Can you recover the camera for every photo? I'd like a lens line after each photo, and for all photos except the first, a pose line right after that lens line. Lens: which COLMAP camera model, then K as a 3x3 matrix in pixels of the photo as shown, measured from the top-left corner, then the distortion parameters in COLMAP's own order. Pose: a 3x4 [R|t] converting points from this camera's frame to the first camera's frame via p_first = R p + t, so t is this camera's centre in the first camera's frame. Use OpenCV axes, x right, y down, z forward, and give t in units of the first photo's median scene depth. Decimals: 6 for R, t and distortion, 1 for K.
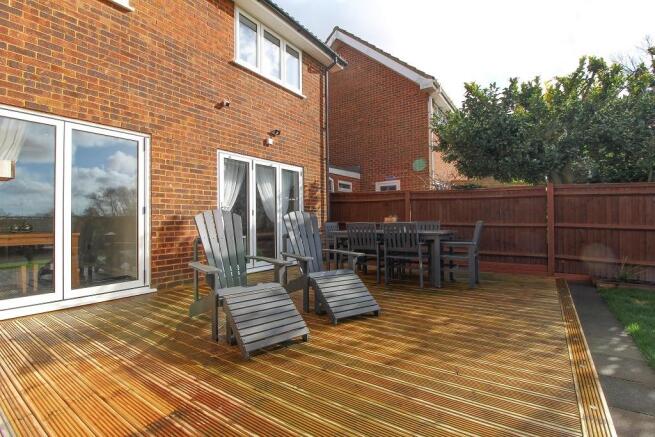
lens RADIAL K [[301.0, 0, 329.0], [0, 301.0, 217.6], [0, 0, 1]] dist [-0.012873, -0.004590]
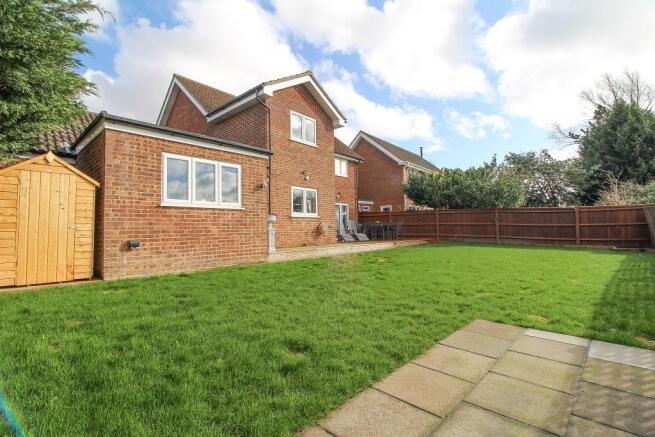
lens RADIAL K [[301.0, 0, 326.2], [0, 301.0, 219.8], [0, 0, 1]] dist [-0.012873, -0.004590]
pose [[0.994759, -0.010298, -0.101730, -0.008622], [0.006853, 0.999393, -0.034155, 0.042106], [0.102020, 0.033279, 0.994225, -1.107514]]
